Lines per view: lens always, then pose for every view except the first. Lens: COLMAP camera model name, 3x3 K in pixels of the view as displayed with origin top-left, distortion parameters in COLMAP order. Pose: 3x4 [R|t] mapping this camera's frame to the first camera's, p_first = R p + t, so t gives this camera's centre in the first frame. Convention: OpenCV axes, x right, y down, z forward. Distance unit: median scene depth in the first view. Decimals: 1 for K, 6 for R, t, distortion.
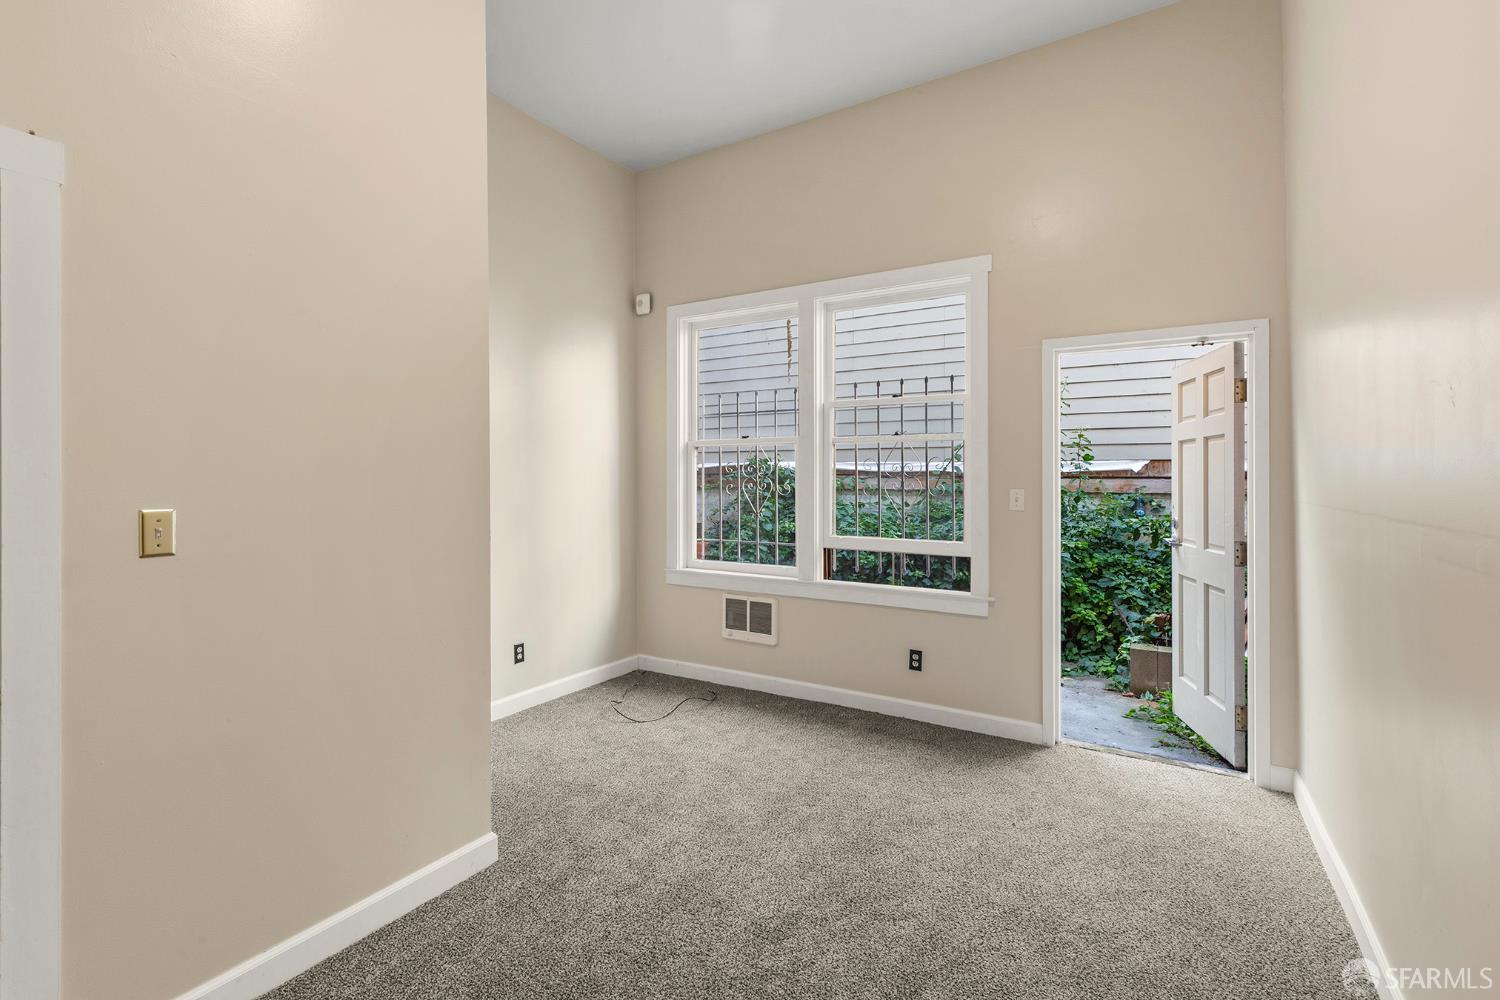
lens RADIAL K [[692.7, 0, 753.1], [0, 692.7, 493.9], [0, 0, 1]] dist [0.009642, -0.001863]
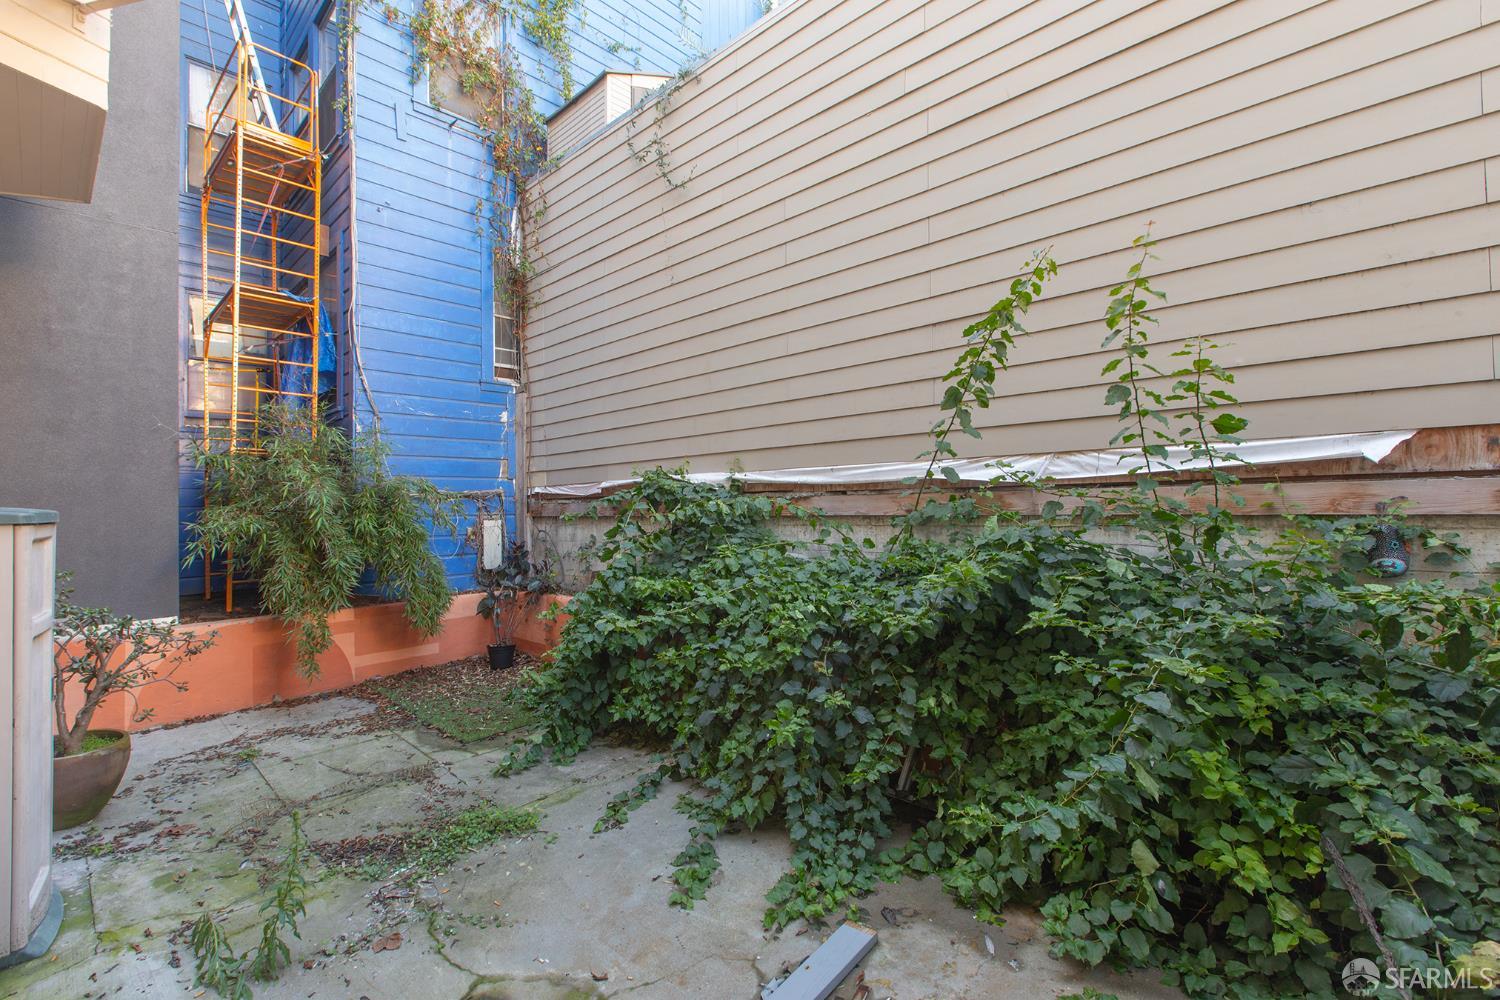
lens RADIAL K [[692.7, 0, 747.8], [0, 692.7, 503.8], [0, 0, 1]] dist [0.009642, -0.001863]
pose [[0.978373, -0.026161, -0.205187, 0.298052], [0.022278, 0.999527, -0.021213, -0.007768], [0.205645, 0.016183, 0.978493, 0.569104]]
